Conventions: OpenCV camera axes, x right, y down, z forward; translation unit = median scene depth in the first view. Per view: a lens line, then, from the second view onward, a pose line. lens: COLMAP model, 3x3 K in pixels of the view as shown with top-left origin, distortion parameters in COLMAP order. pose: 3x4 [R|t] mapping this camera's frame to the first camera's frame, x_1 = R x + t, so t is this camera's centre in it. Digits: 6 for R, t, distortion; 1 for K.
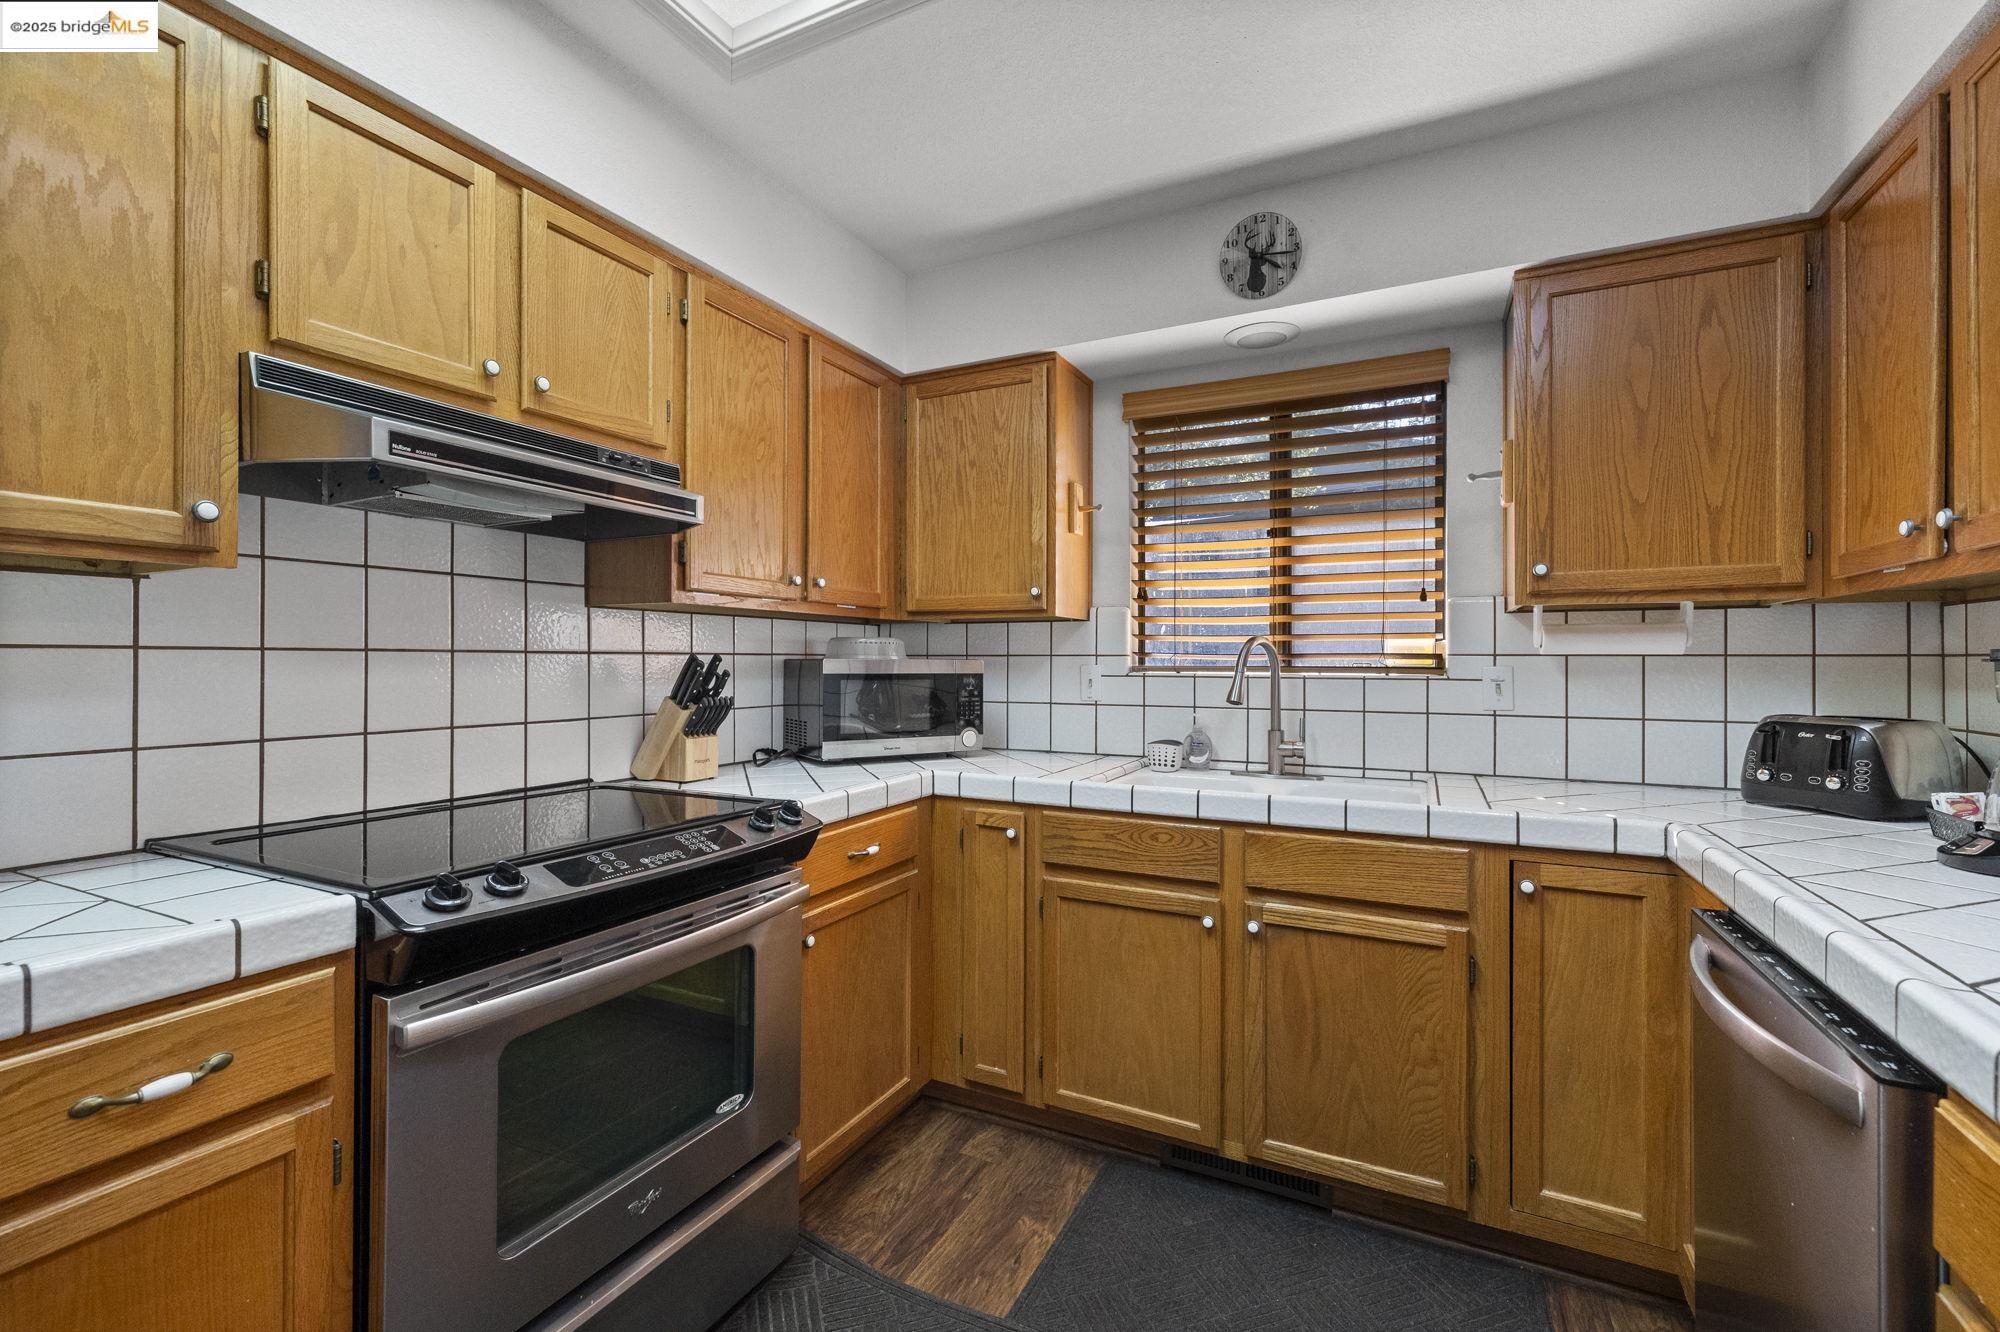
lens RADIAL K [[854.6, 0, 1001.3], [0, 854.6, 656.1], [0, 0, 1]] dist [0.001668, 0.000341]
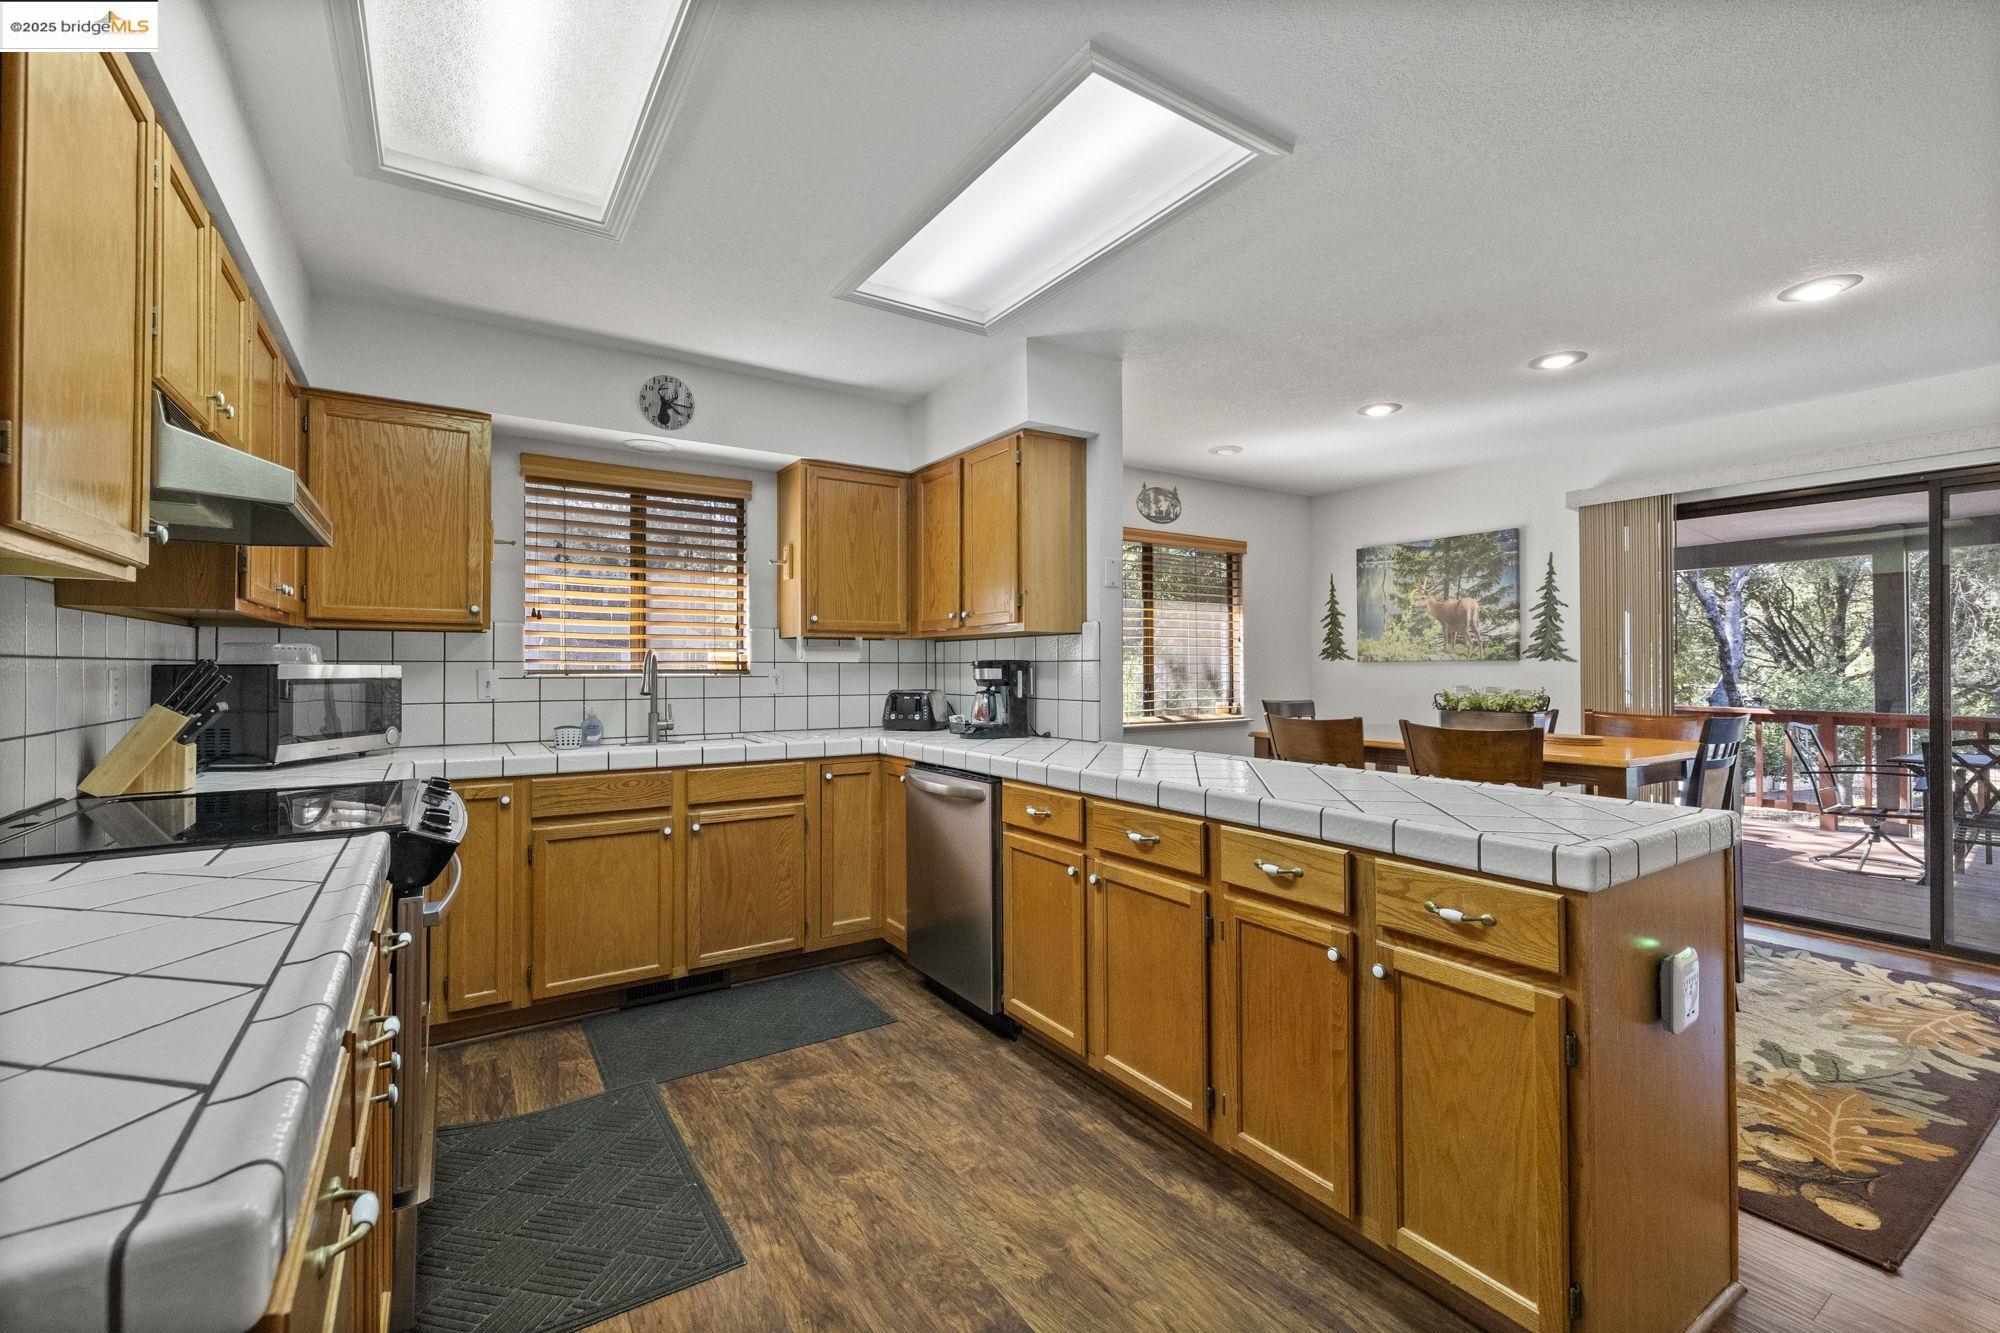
lens RADIAL K [[854.6, 0, 1001.3], [0, 854.6, 656.6], [0, 0, 1]] dist [0.001668, 0.000341]
pose [[0.494855, 0.009085, 0.868928, -0.750745], [-0.001482, 0.999953, -0.009611, 0.003000], [-0.868974, 0.003468, 0.494845, -0.288634]]
